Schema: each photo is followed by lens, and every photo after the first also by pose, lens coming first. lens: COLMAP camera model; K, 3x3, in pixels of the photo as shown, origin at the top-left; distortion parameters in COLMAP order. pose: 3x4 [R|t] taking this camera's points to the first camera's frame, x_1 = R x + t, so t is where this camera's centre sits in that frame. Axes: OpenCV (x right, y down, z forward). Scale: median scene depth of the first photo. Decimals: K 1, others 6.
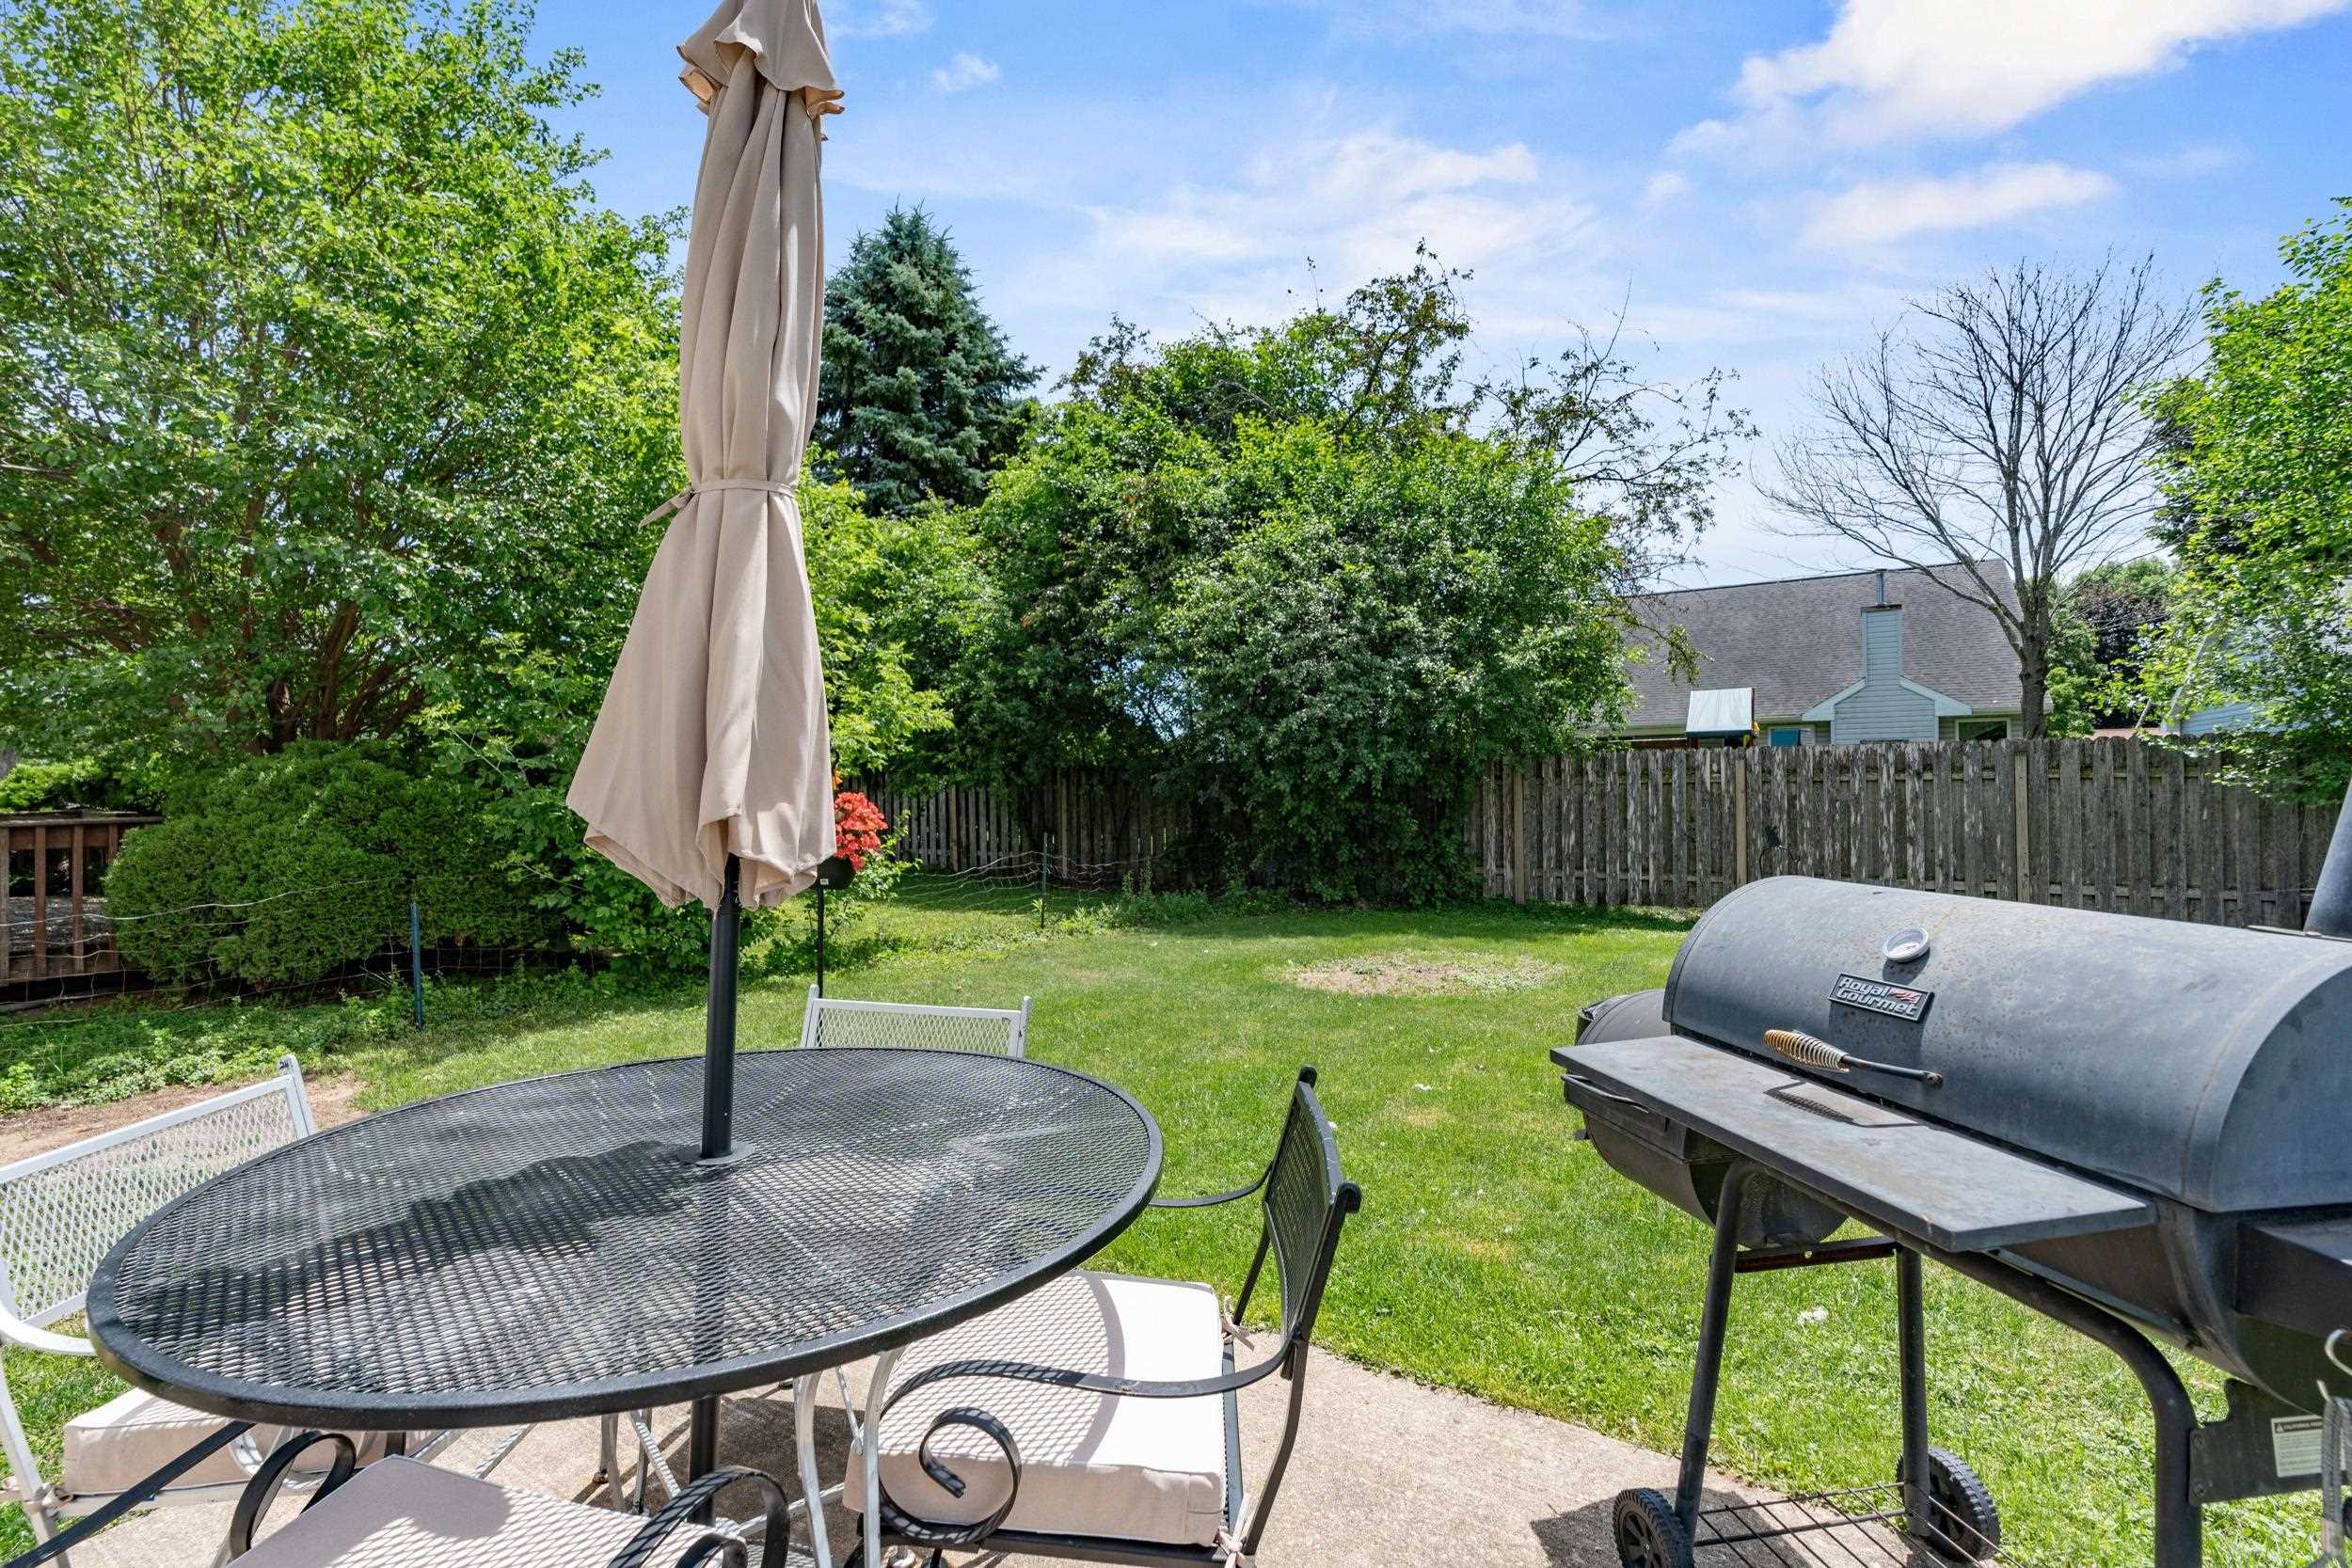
lens RADIAL K [[1071.0, 0, 1176.4], [0, 1071.0, 781.3], [0, 0, 1]] dist [-0.002570, 0.001178]
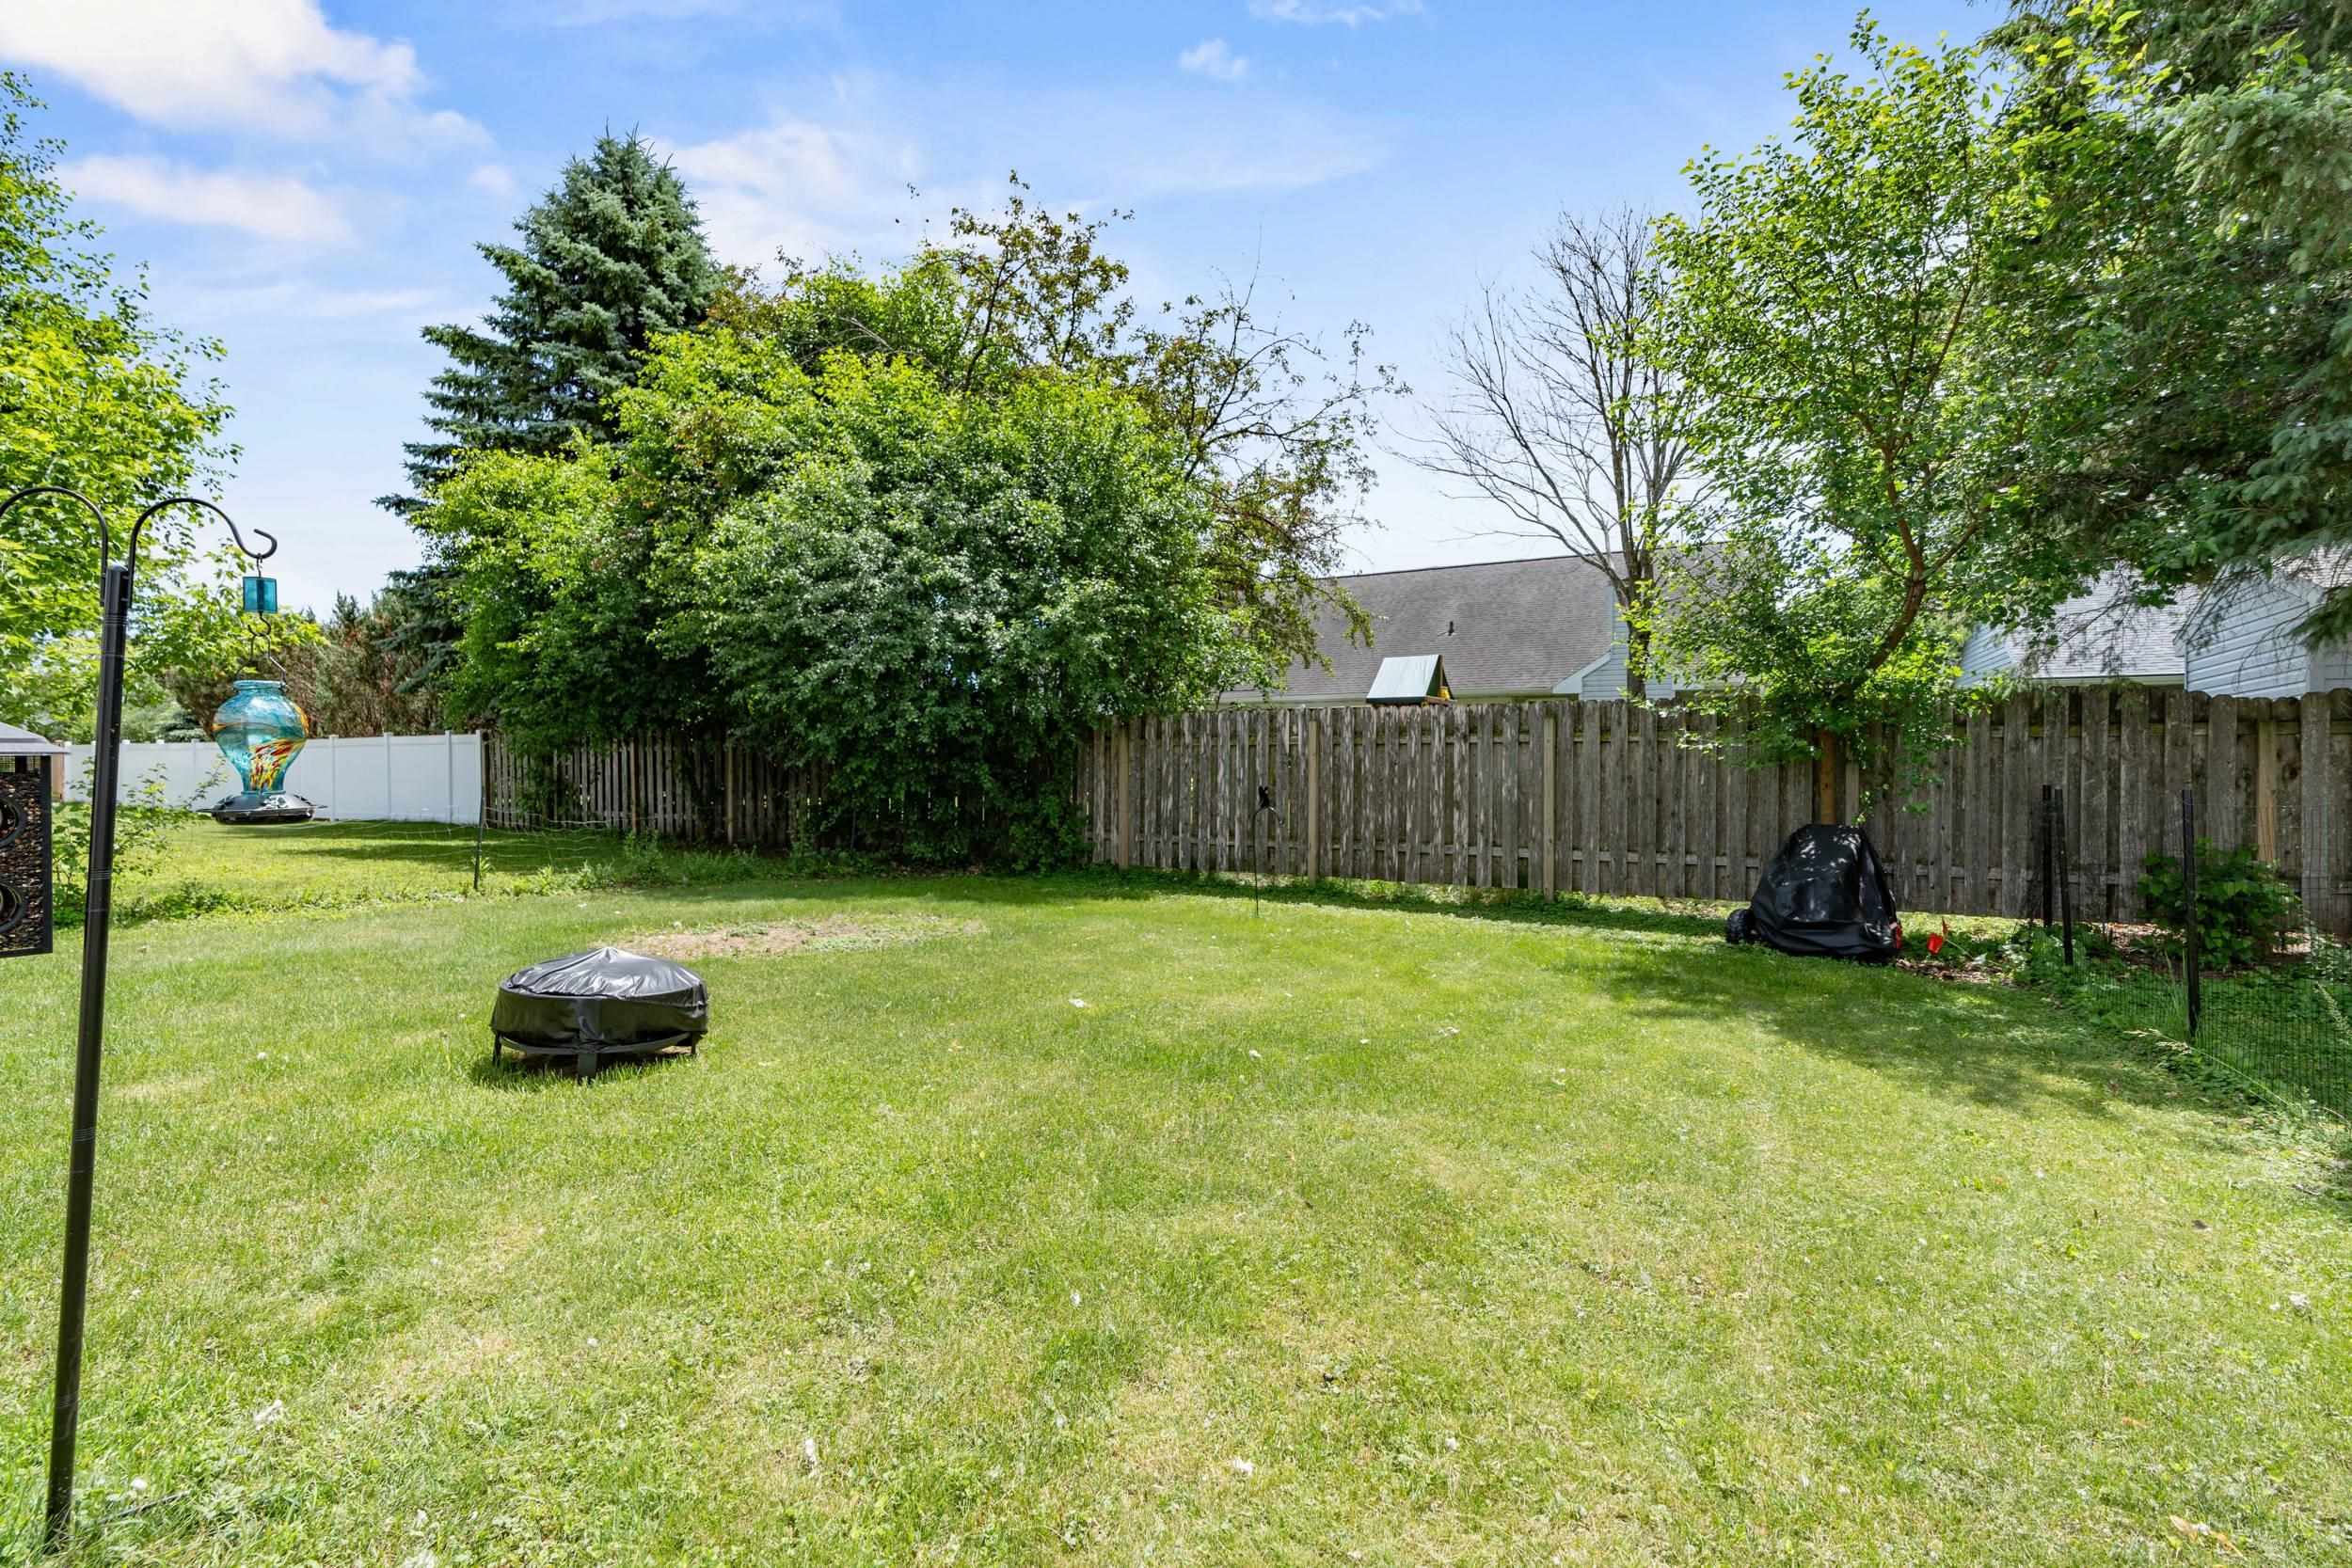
lens RADIAL K [[1071.0, 0, 1176.0], [0, 1071.0, 789.1], [0, 0, 1]] dist [-0.002570, 0.001178]
pose [[0.998675, 0.010373, 0.050403, 0.324724], [-0.011893, 0.999480, 0.029962, 0.012371], [-0.050066, -0.030521, 0.998279, 0.030396]]
